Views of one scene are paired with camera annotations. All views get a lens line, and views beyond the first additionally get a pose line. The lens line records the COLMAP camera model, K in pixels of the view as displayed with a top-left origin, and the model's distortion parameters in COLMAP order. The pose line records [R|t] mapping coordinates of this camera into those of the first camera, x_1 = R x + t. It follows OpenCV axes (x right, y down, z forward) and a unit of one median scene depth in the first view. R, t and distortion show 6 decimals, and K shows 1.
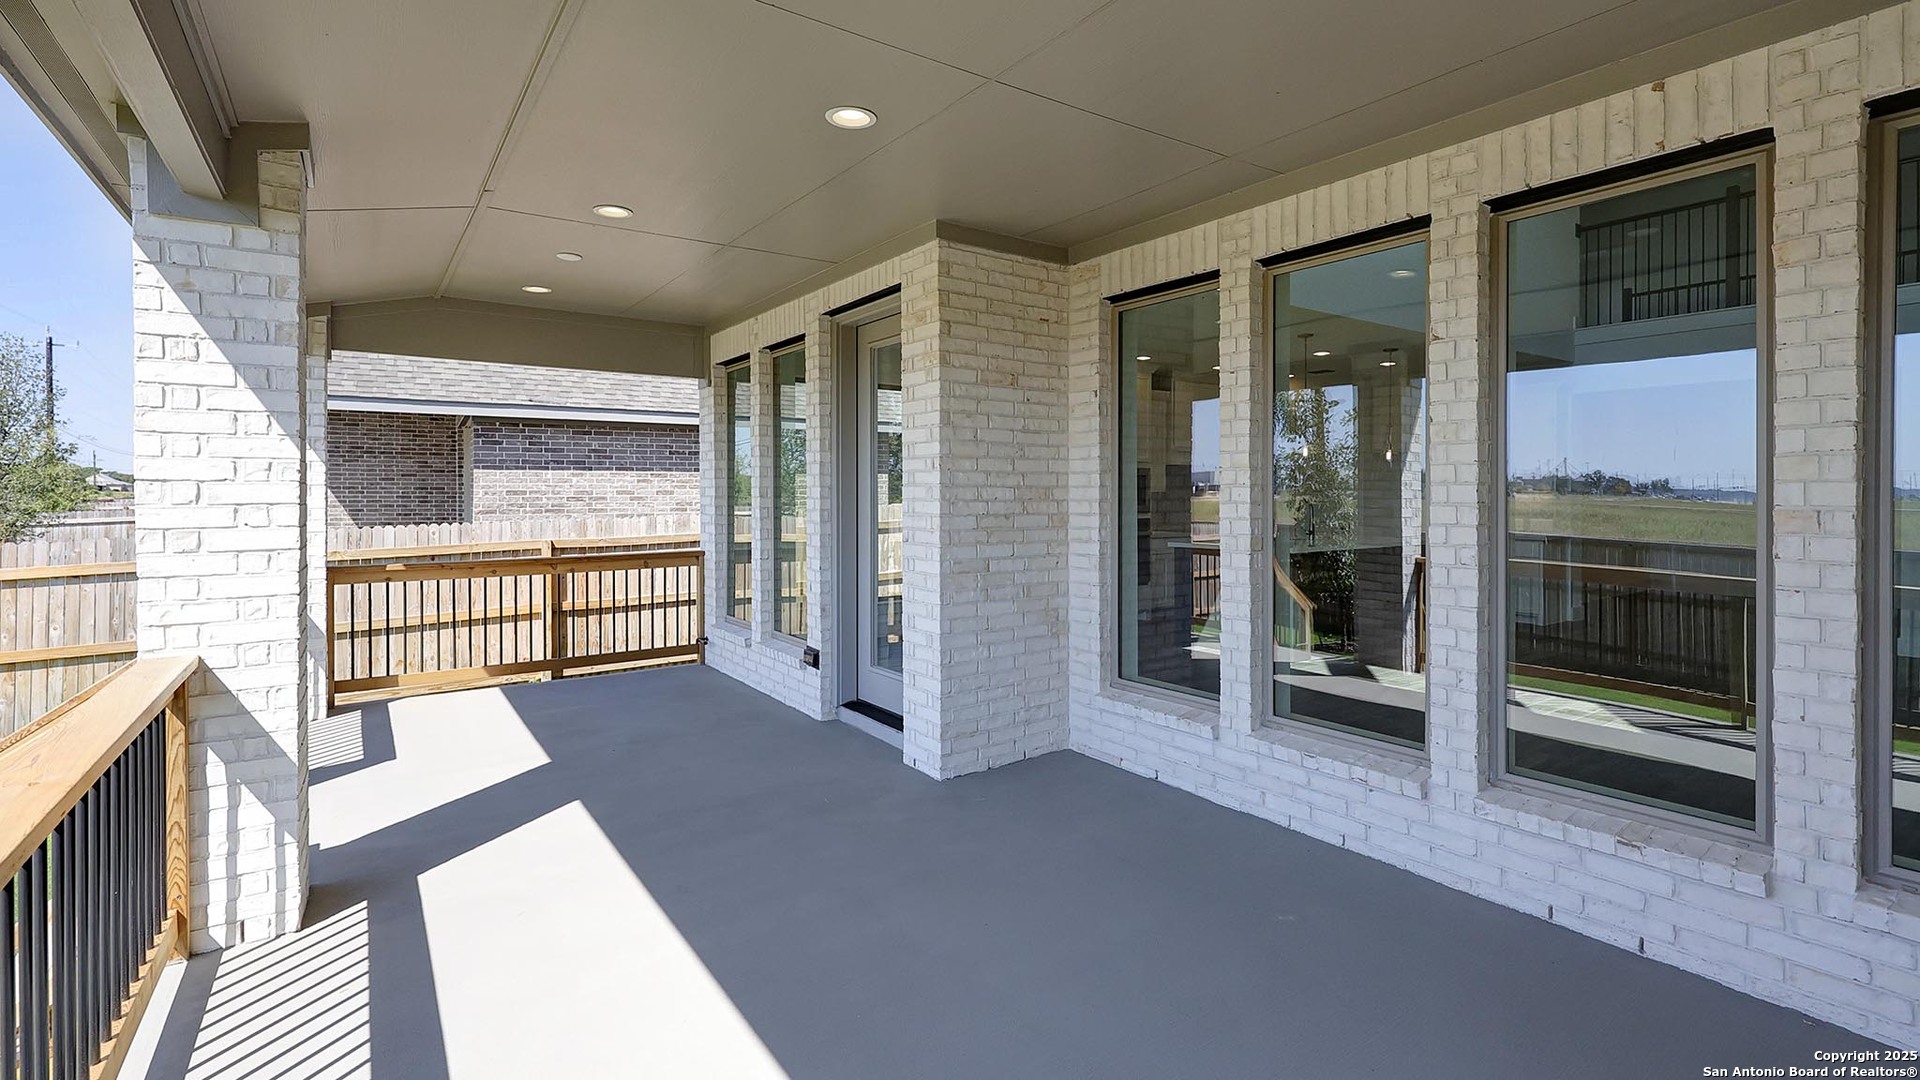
lens RADIAL K [[873.9, 0, 961.8], [0, 873.9, 483.7], [0, 0, 1]] dist [0.000506, 0.000143]
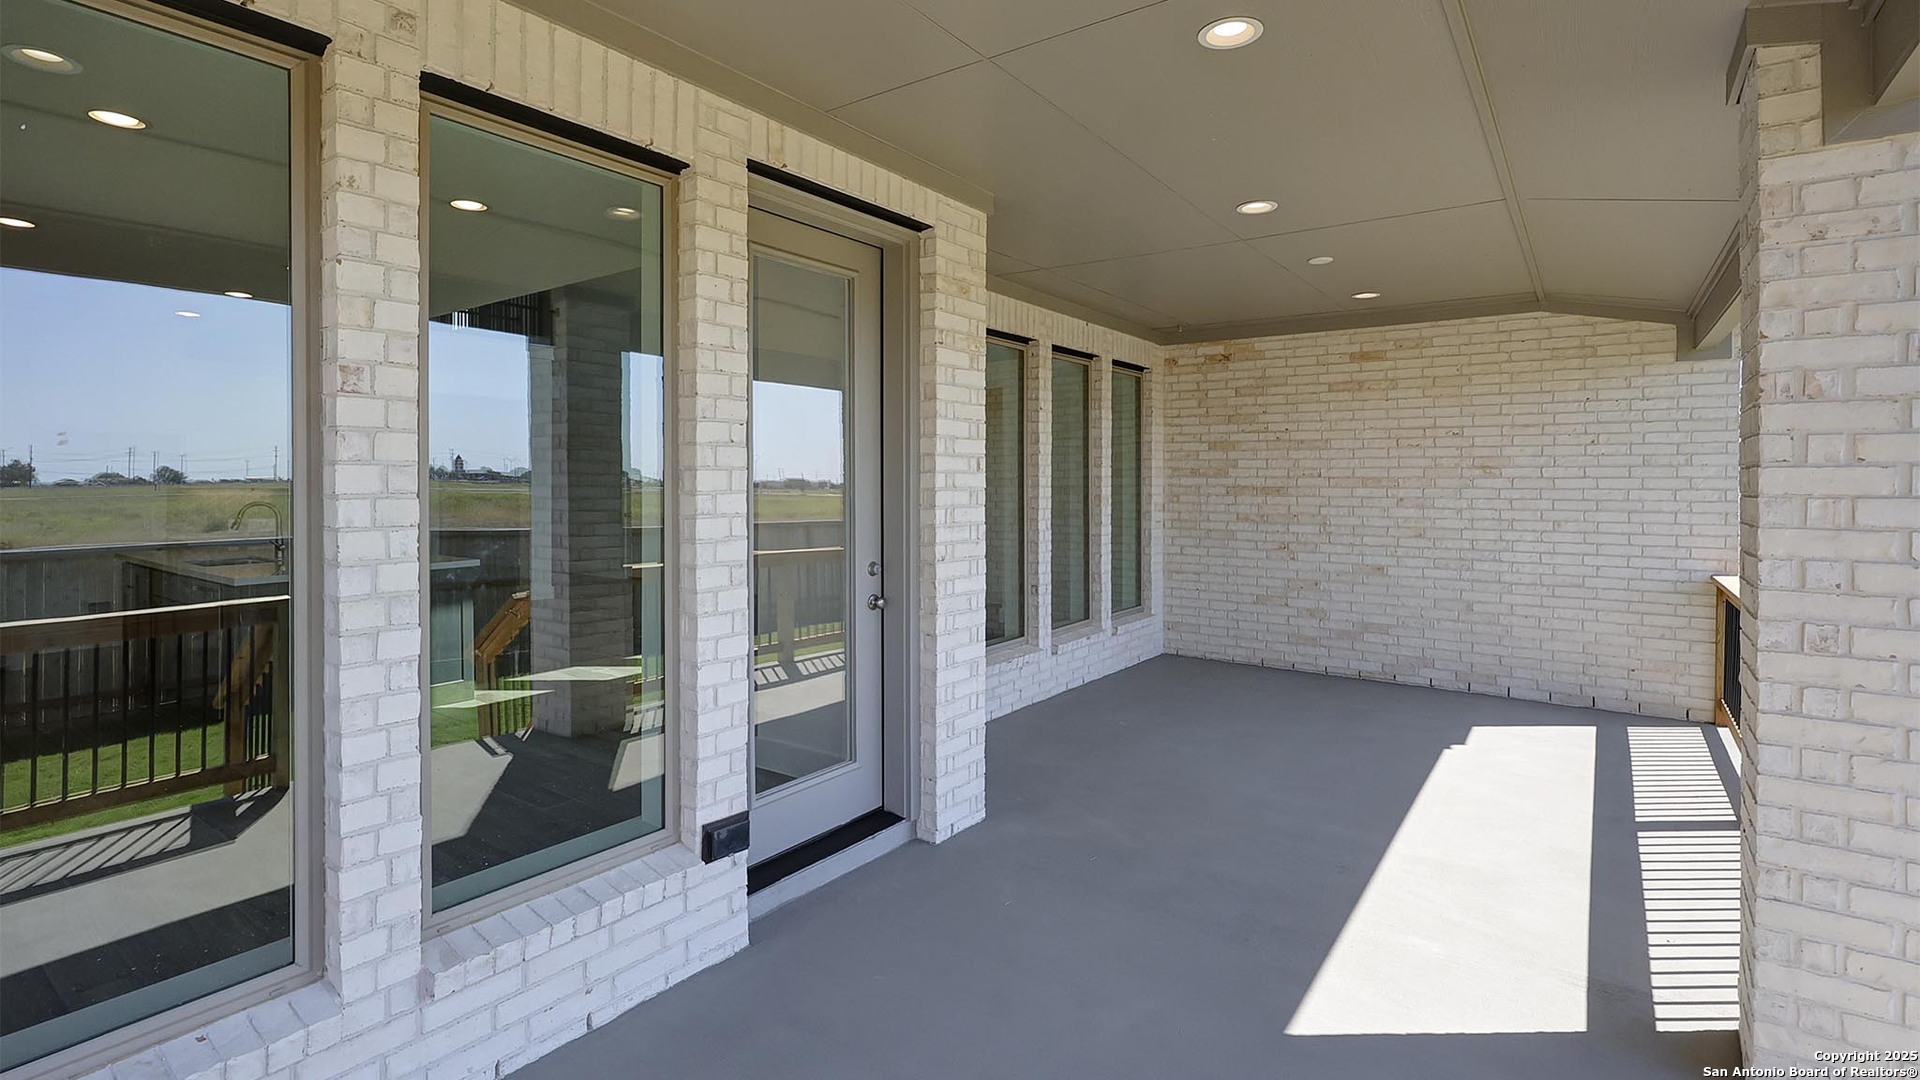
lens RADIAL K [[873.9, 0, 961.8], [0, 873.9, 483.7], [0, 0, 1]] dist [0.000506, 0.000143]
pose [[-0.339894, -0.004068, 0.940455, -0.826115], [-0.001865, 0.999992, 0.003651, -0.006392], [-0.940462, -0.000513, -0.339899, 1.272518]]
